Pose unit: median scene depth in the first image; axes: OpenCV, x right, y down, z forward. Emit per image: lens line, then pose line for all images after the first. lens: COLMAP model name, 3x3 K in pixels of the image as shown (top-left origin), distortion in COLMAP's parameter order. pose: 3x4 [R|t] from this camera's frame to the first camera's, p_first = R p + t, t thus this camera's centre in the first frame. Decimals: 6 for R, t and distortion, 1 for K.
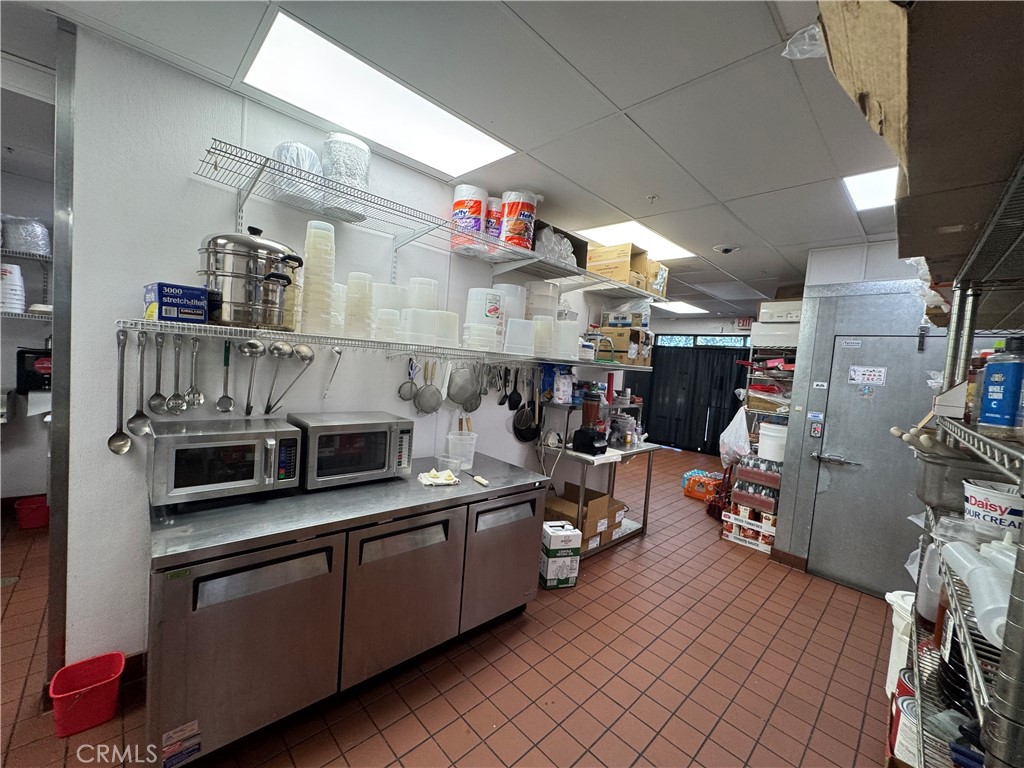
lens RADIAL K [[408.3, 0, 512.0], [0, 408.3, 384.0], [0, 0, 1]] dist [0.000042, -0.000100]
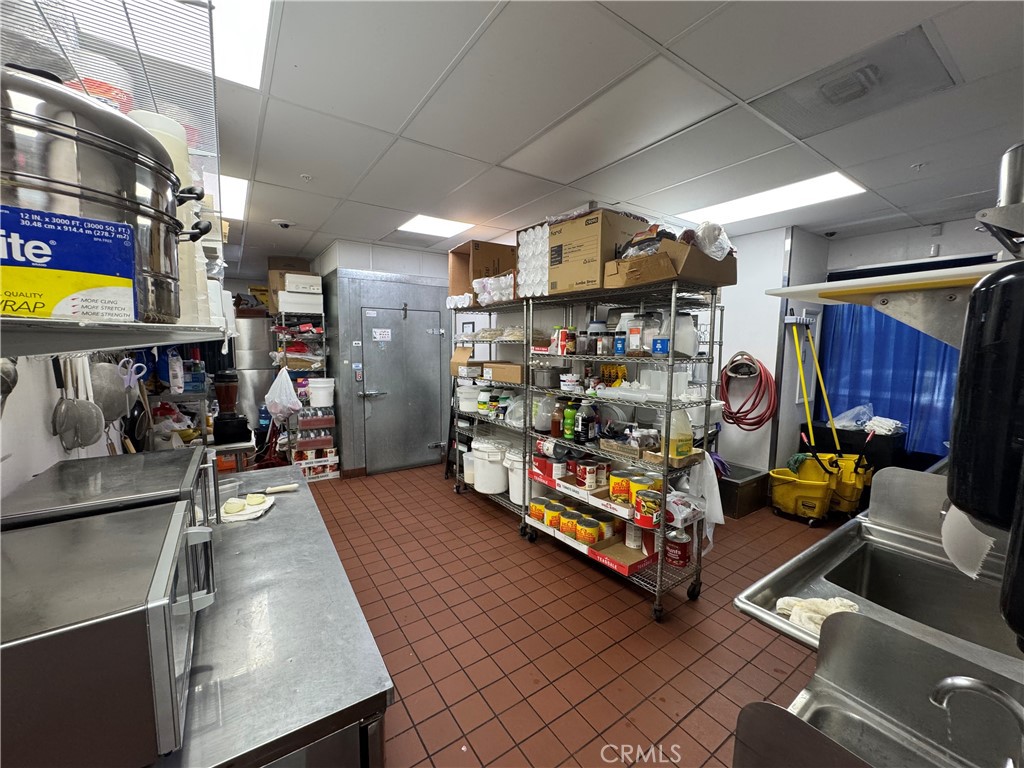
lens RADIAL K [[408.3, 0, 512.0], [0, 408.3, 384.0], [0, 0, 1]] dist [0.000042, -0.000100]
pose [[0.167677, -0.175708, 0.970057, -0.458859], [0.060236, 0.983976, 0.167817, -0.054853], [-0.984000, 0.030294, 0.175574, 0.214167]]
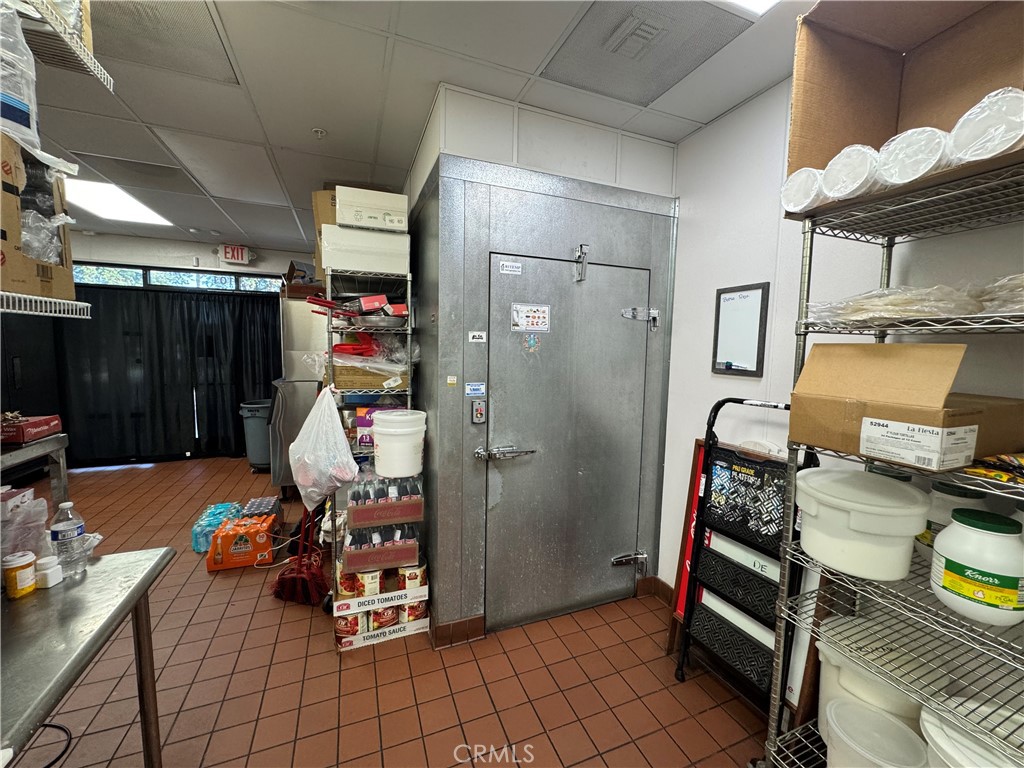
lens RADIAL K [[408.3, 0, 512.0], [0, 408.3, 384.0], [0, 0, 1]] dist [0.000042, -0.000100]
pose [[0.378966, -0.154314, 0.912454, 0.193880], [0.063145, 0.988013, 0.140867, -0.008488], [-0.923254, 0.004233, 0.384167, 0.635679]]
